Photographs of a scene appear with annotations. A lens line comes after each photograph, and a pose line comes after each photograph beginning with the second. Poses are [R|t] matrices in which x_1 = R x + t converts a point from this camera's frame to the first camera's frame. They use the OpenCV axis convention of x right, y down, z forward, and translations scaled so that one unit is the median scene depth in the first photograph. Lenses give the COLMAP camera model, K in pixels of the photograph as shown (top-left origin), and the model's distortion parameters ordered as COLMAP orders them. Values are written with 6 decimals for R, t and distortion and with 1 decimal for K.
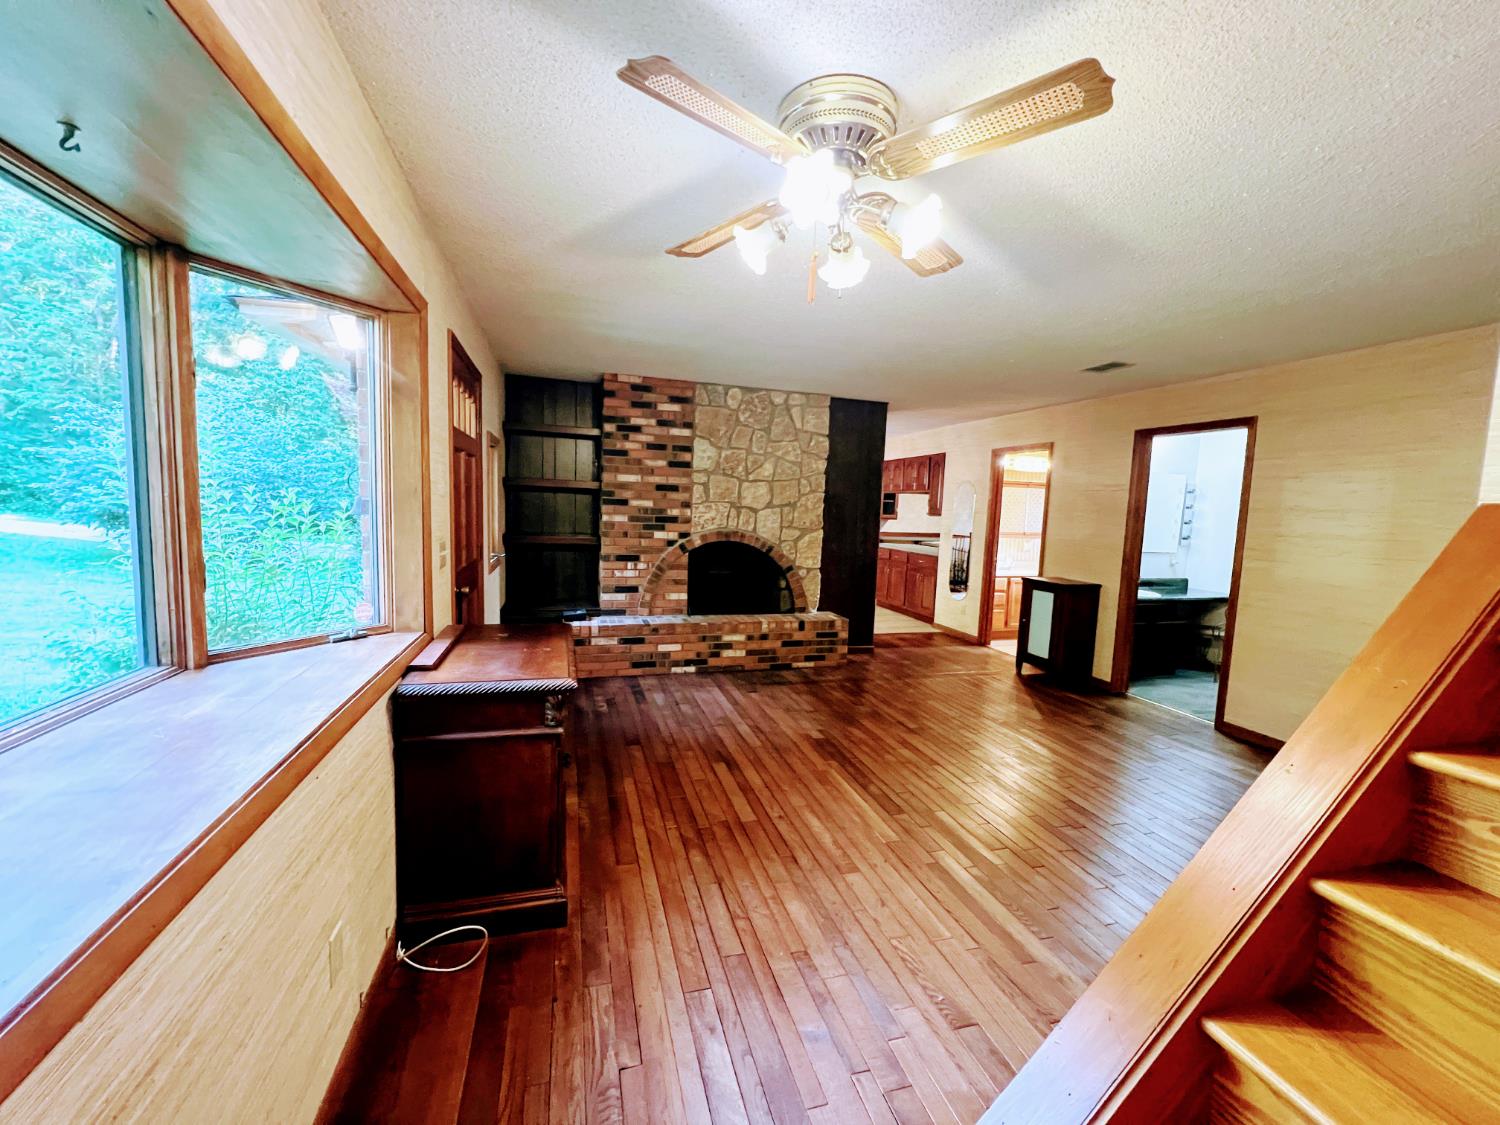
lens RADIAL K [[603.2, 0, 744.7], [0, 603.2, 561.2], [0, 0, 1]] dist [0.000204, 0.000003]
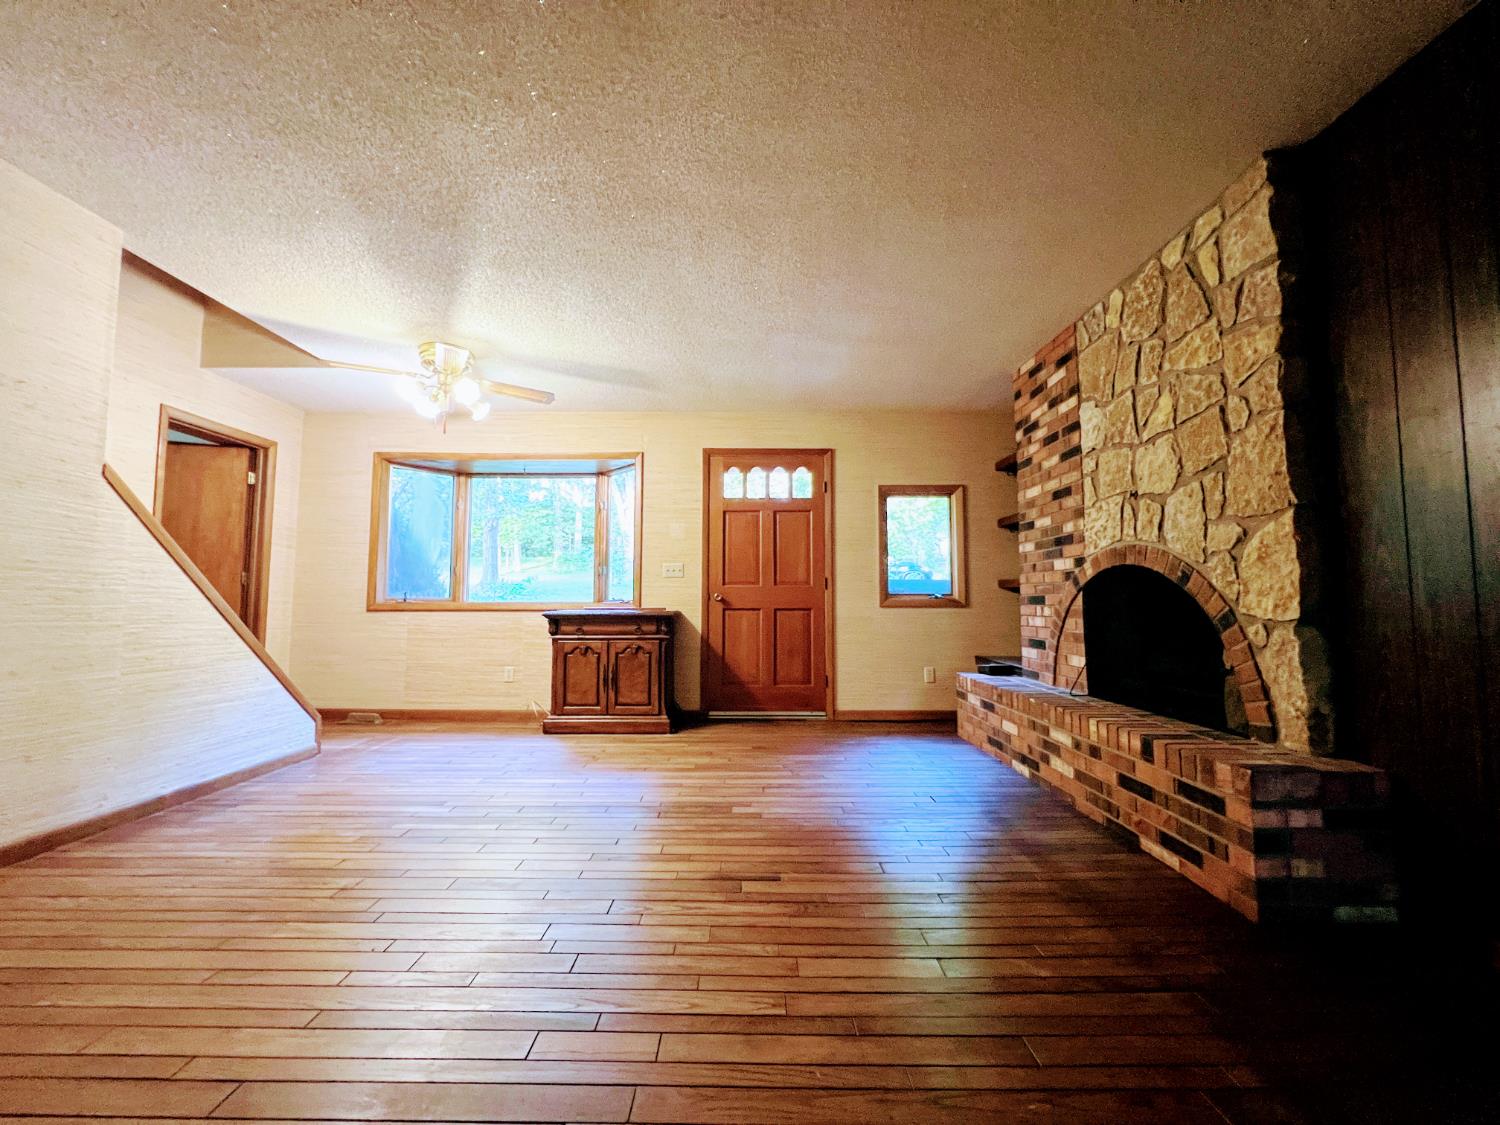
lens RADIAL K [[601.8, 0, 746.5], [0, 601.8, 561.3], [0, 0, 1]] dist [0.000500, -0.000003]
pose [[-0.289243, -0.103132, -0.951684, 0.580243], [-0.102930, 0.991766, -0.076192, 0.038341], [0.951706, 0.075919, -0.297477, 0.847100]]
